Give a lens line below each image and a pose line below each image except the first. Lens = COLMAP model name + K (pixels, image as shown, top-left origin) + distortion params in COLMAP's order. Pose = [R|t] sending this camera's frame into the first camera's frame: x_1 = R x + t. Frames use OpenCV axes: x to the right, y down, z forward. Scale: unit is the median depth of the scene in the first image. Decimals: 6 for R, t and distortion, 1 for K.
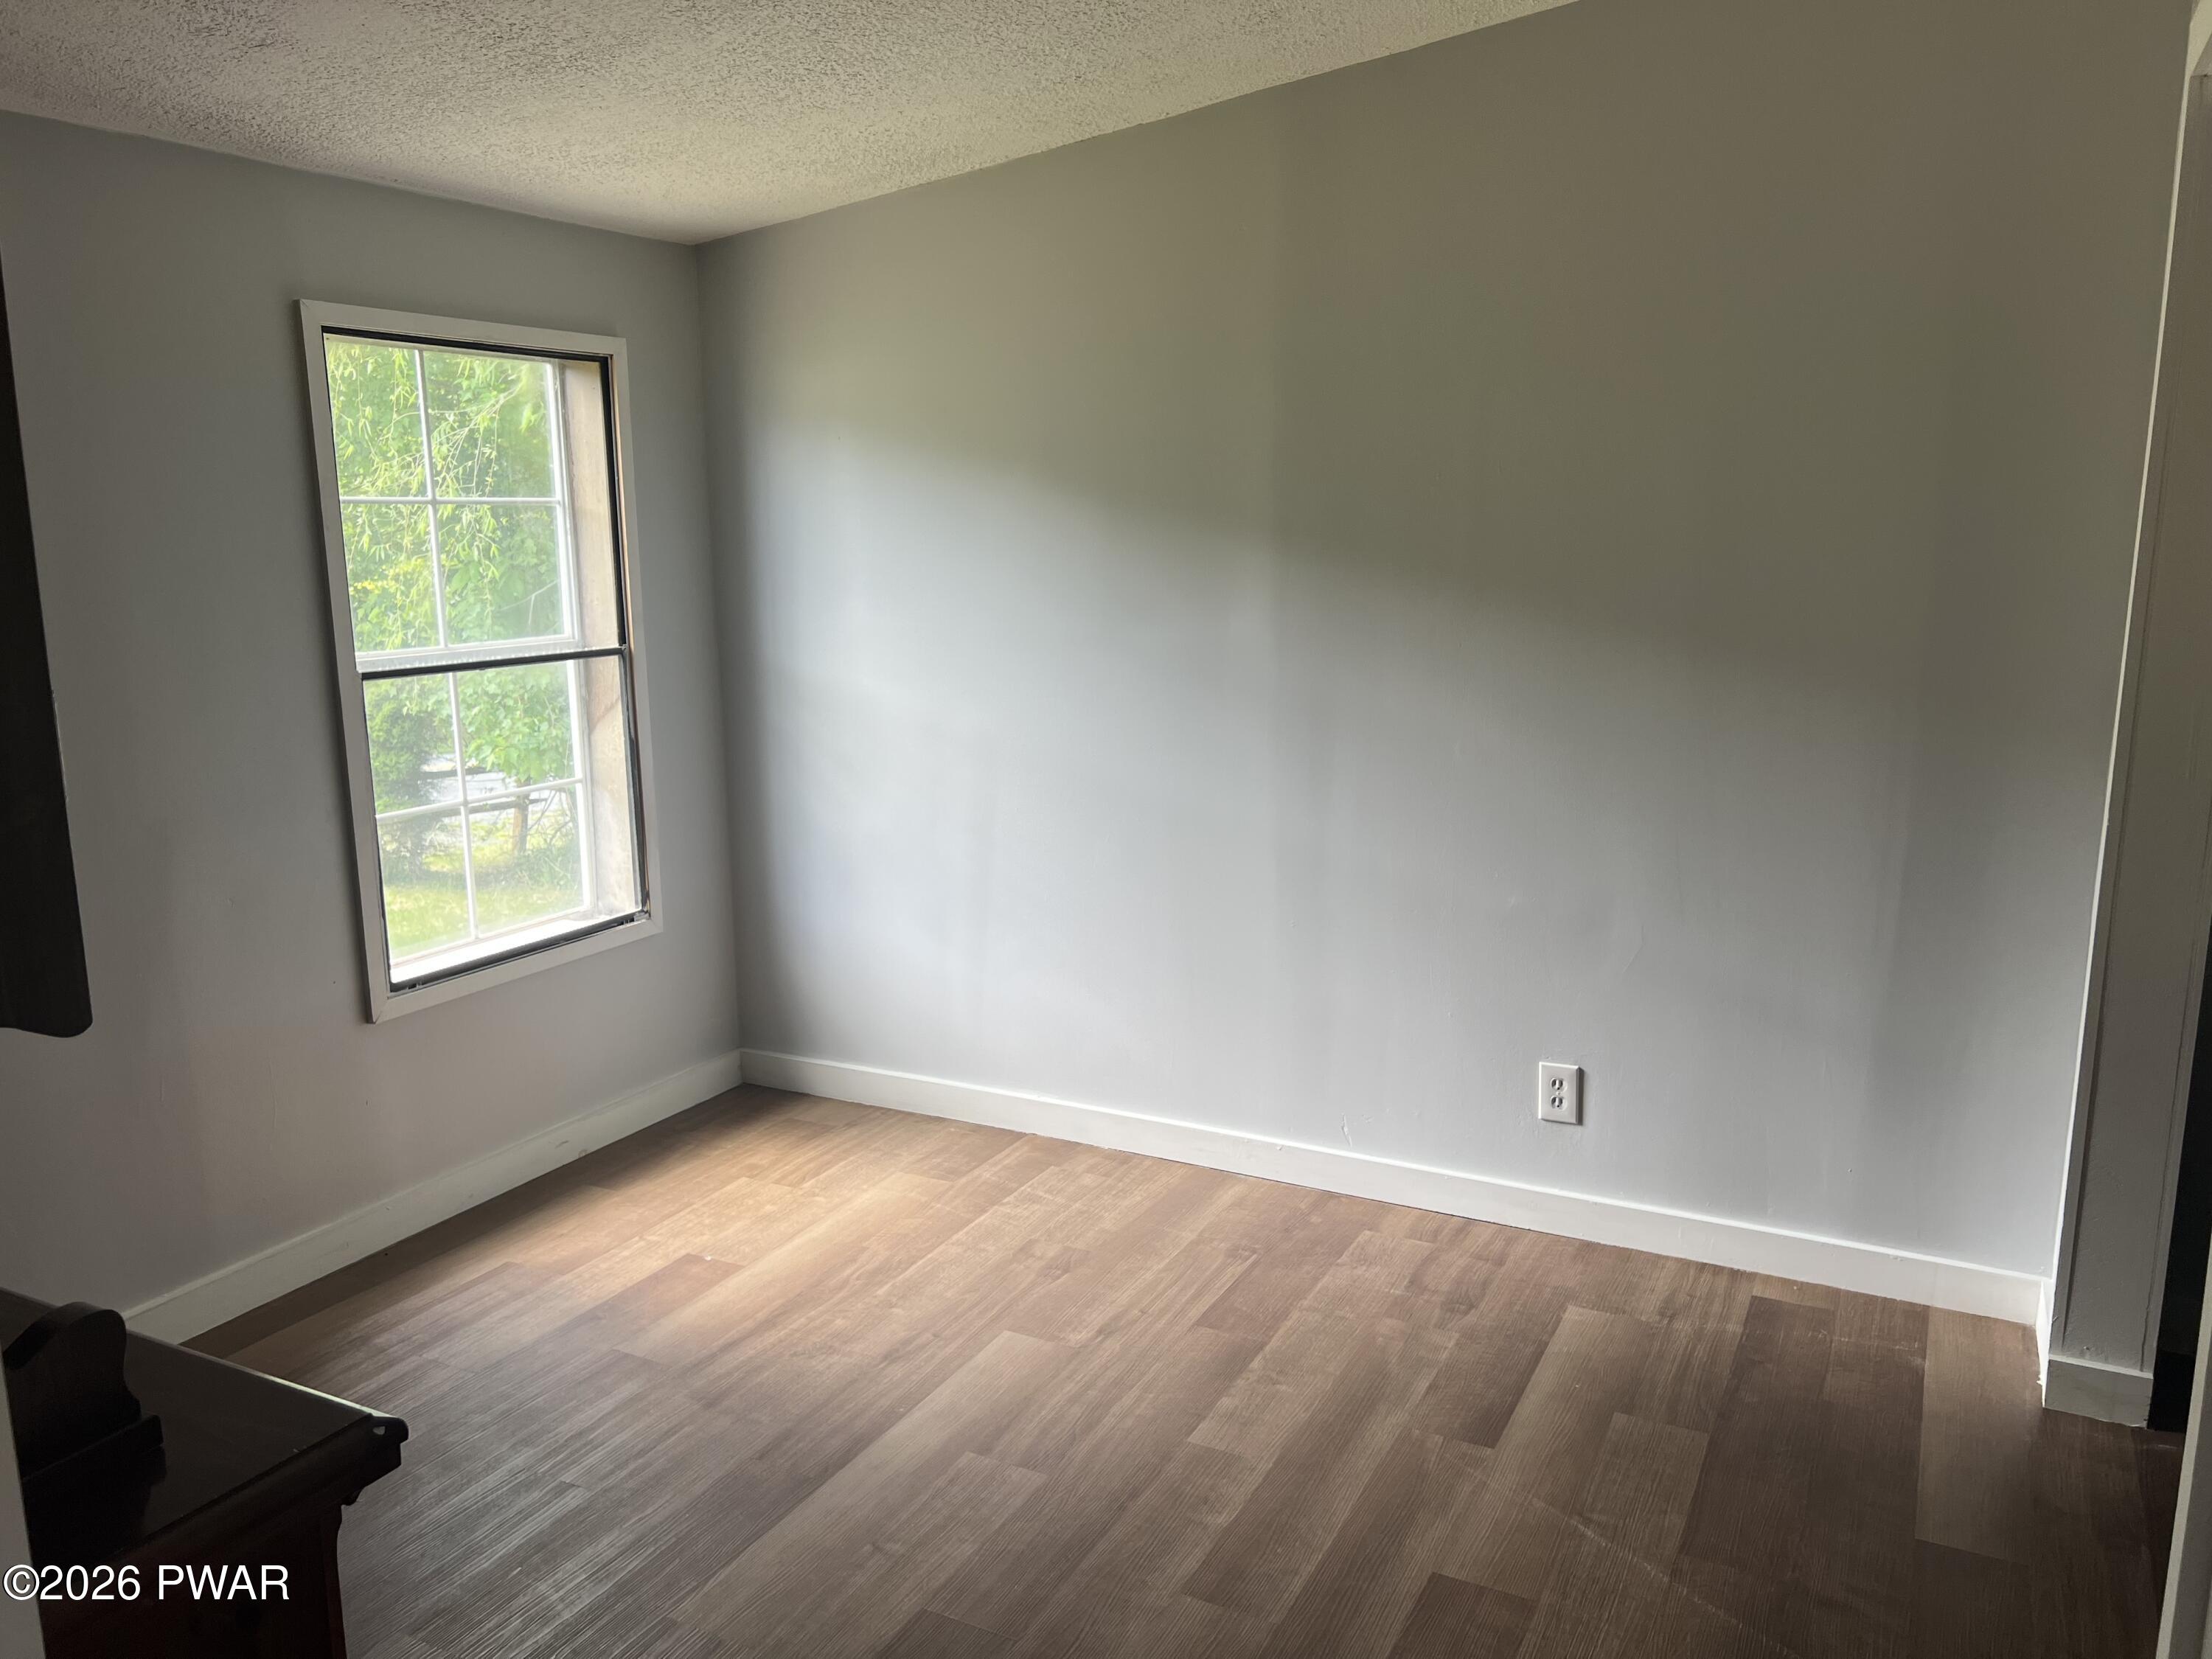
lens RADIAL K [[1665.5, 0, 1082.5], [0, 1665.5, 848.3], [0, 0, 1]] dist [0.036717, -0.028010]
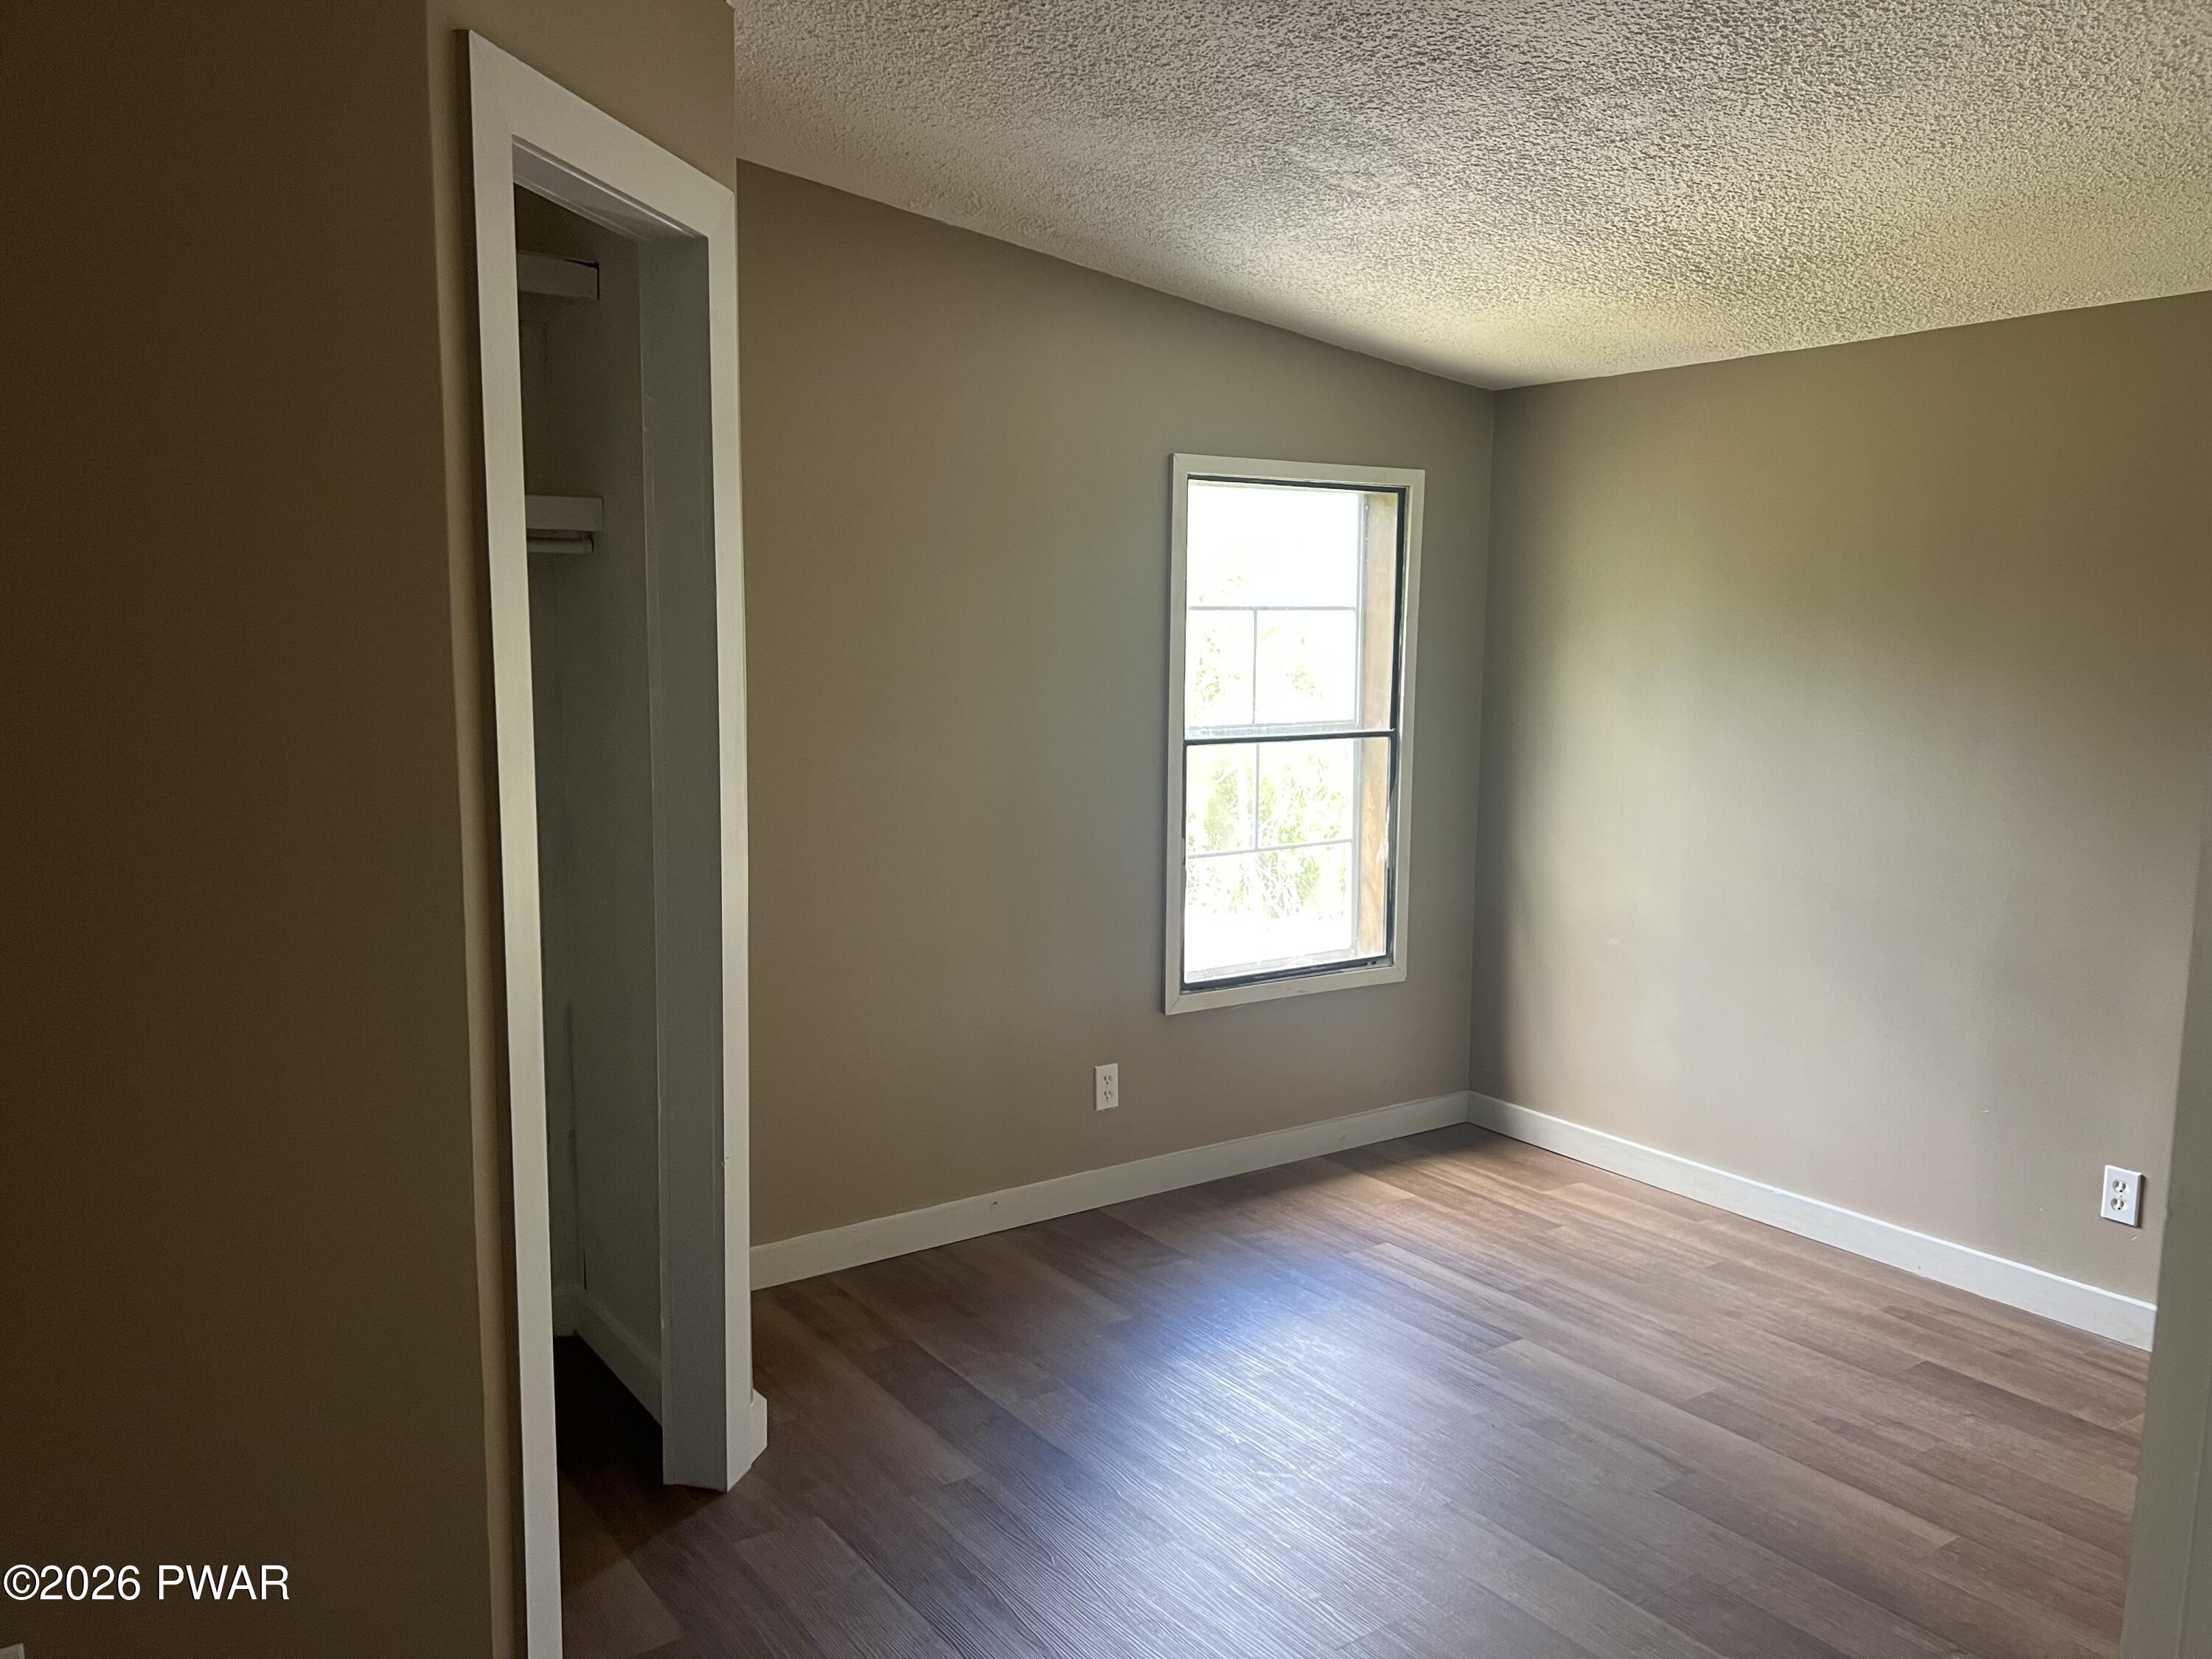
lens RADIAL K [[1665.5, 0, 1103.2], [0, 1665.5, 832.9], [0, 0, 1]] dist [0.036717, -0.028010]
pose [[0.896017, 0.081372, -0.436499, 0.062257], [-0.102242, 0.994458, -0.024490, 0.000551], [0.432088, 0.066572, 0.899371, -0.142353]]
